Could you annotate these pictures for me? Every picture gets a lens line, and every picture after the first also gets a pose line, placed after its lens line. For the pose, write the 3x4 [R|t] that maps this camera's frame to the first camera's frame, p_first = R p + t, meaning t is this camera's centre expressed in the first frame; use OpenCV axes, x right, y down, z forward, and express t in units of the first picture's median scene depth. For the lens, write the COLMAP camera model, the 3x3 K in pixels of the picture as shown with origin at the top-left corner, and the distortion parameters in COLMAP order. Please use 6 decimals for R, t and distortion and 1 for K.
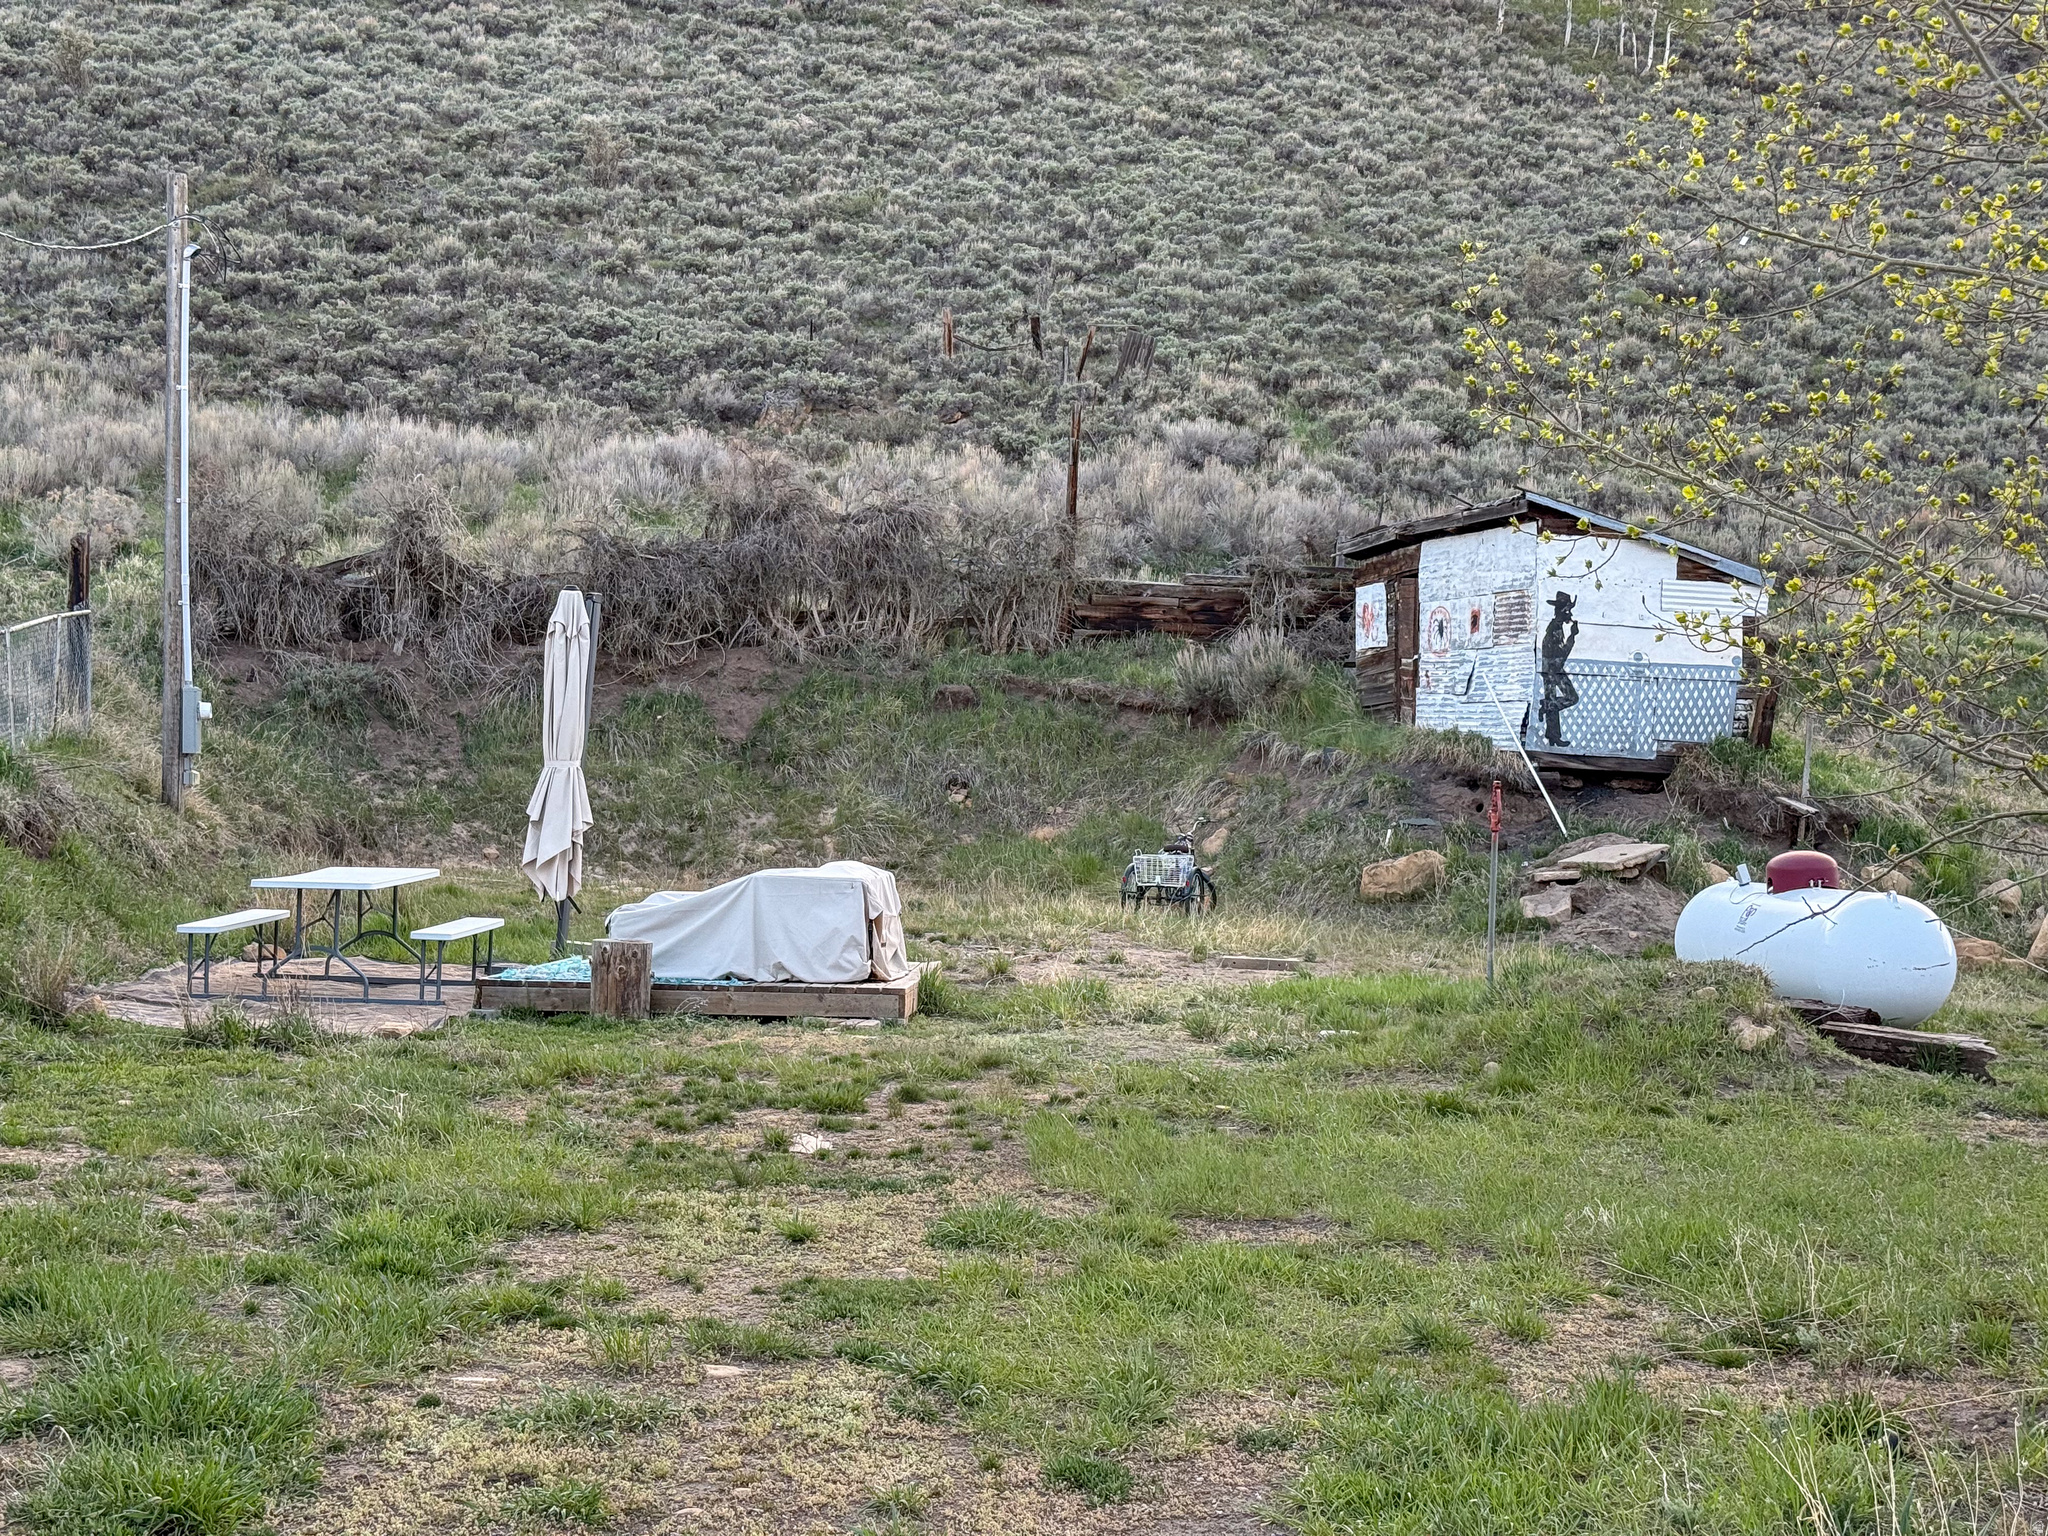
lens RADIAL K [[2873.9, 0, 1024.0], [0, 2873.9, 768.0], [0, 0, 1]] dist [0.194646, -0.424925]
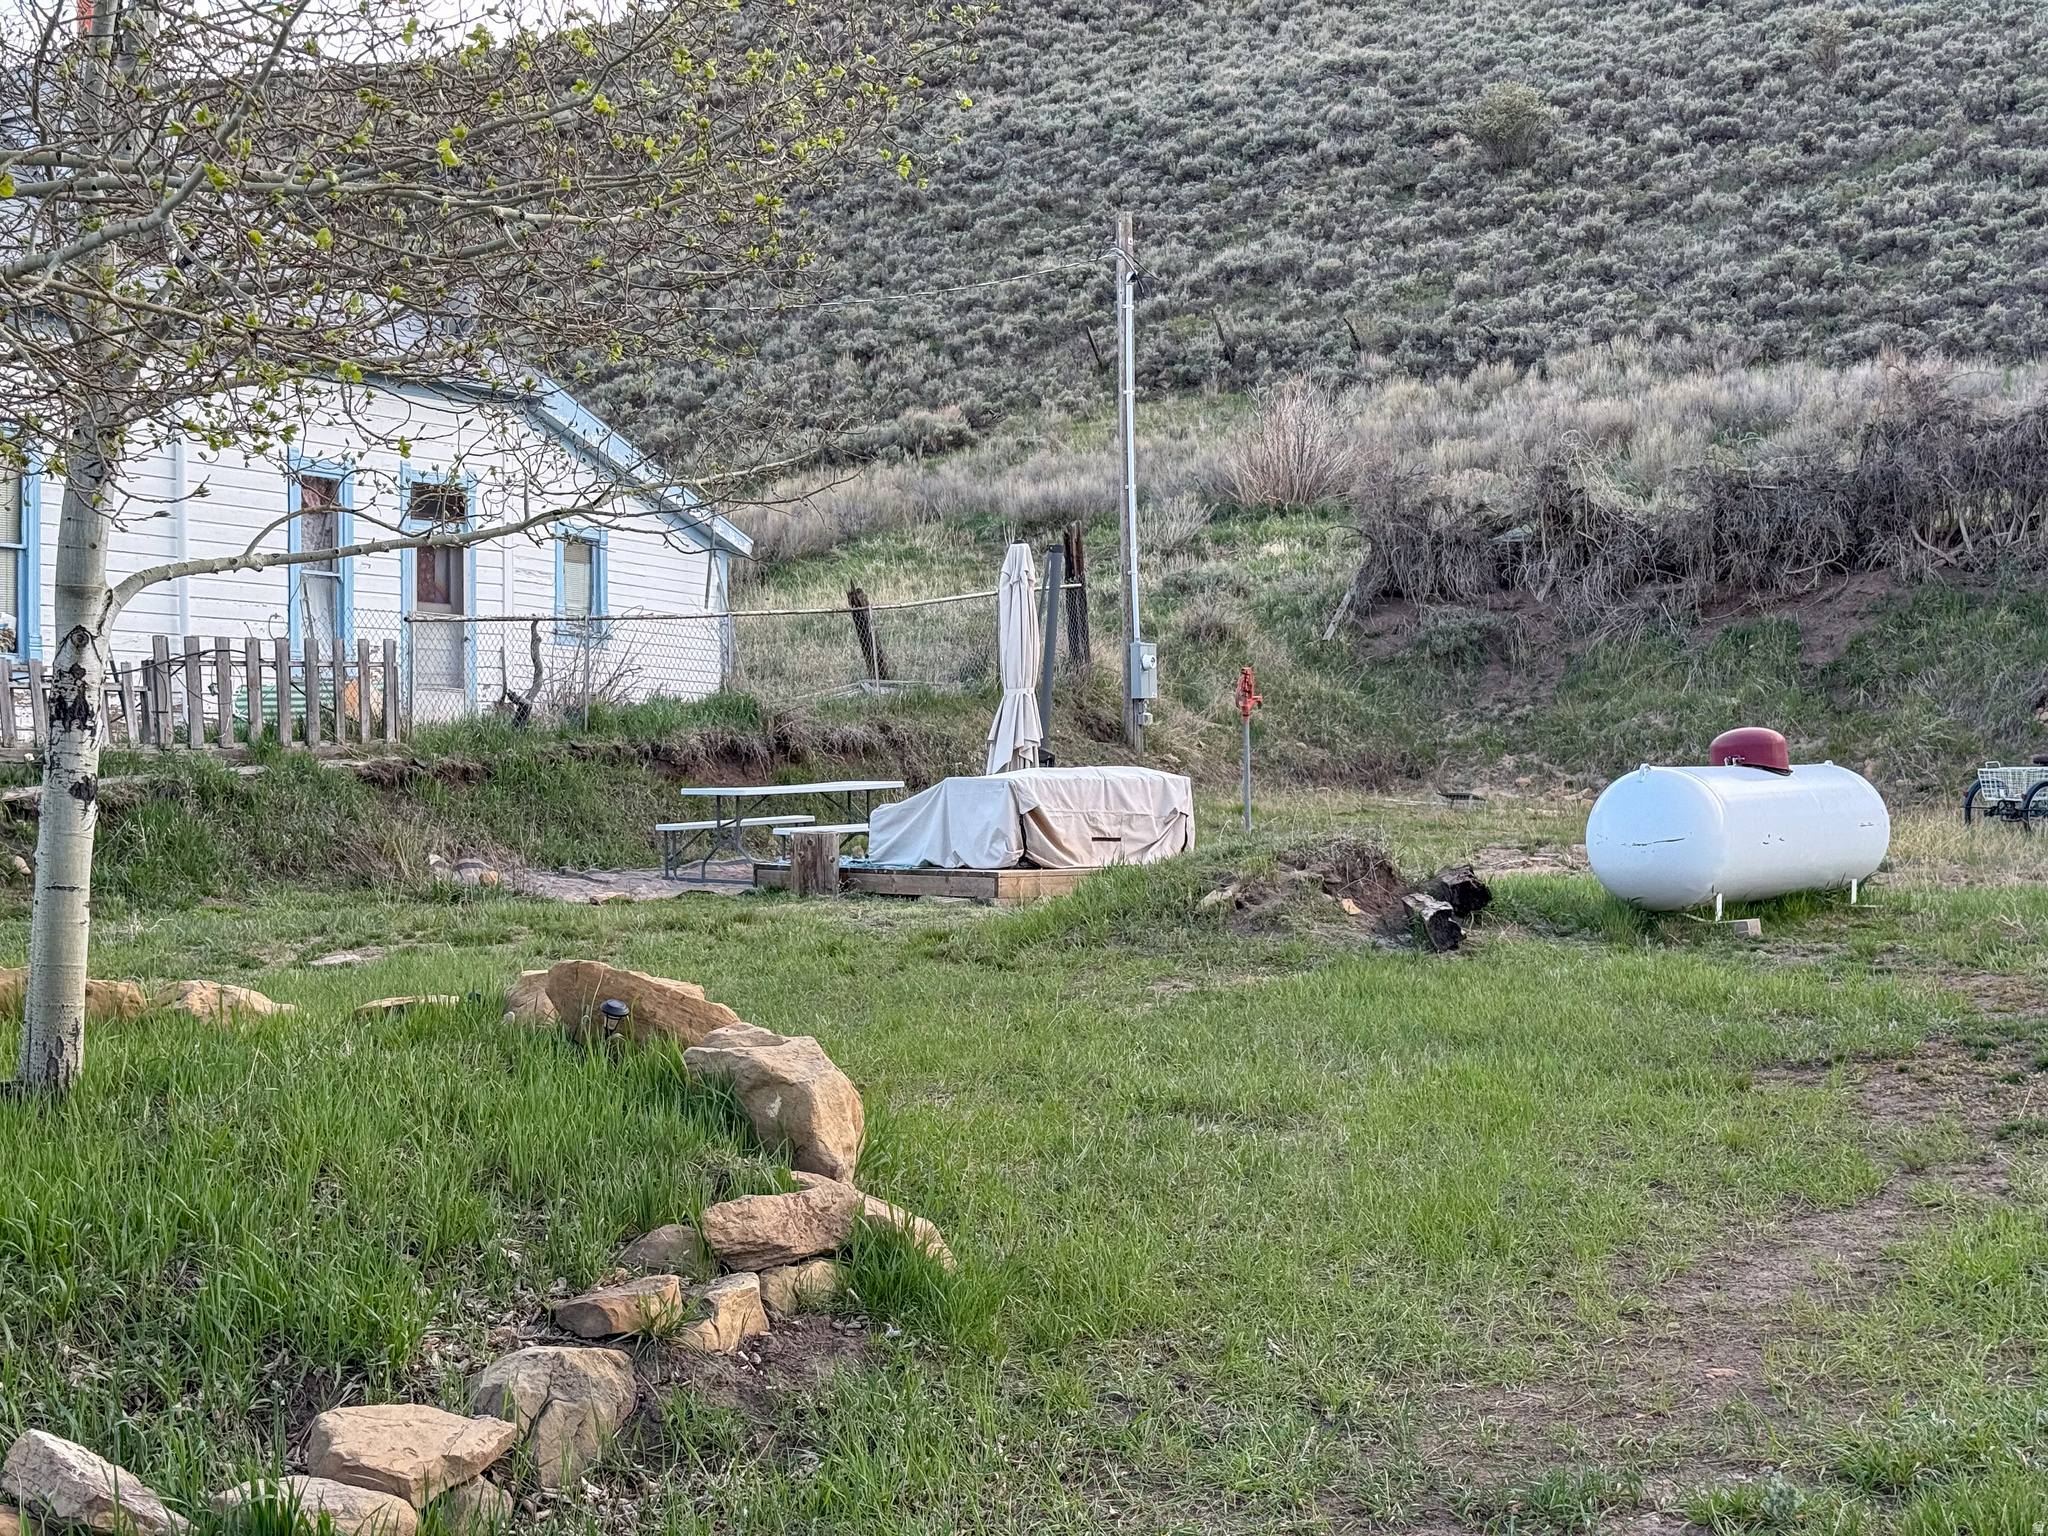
lens RADIAL K [[2873.9, 0, 1024.0], [0, 2873.9, 768.0], [0, 0, 1]] dist [0.194646, -0.424925]
pose [[0.733372, -0.022462, -0.679457, 0.387006], [0.029696, 0.999558, -0.000991, 0.018698], [0.679179, -0.019450, 0.733715, 0.085253]]
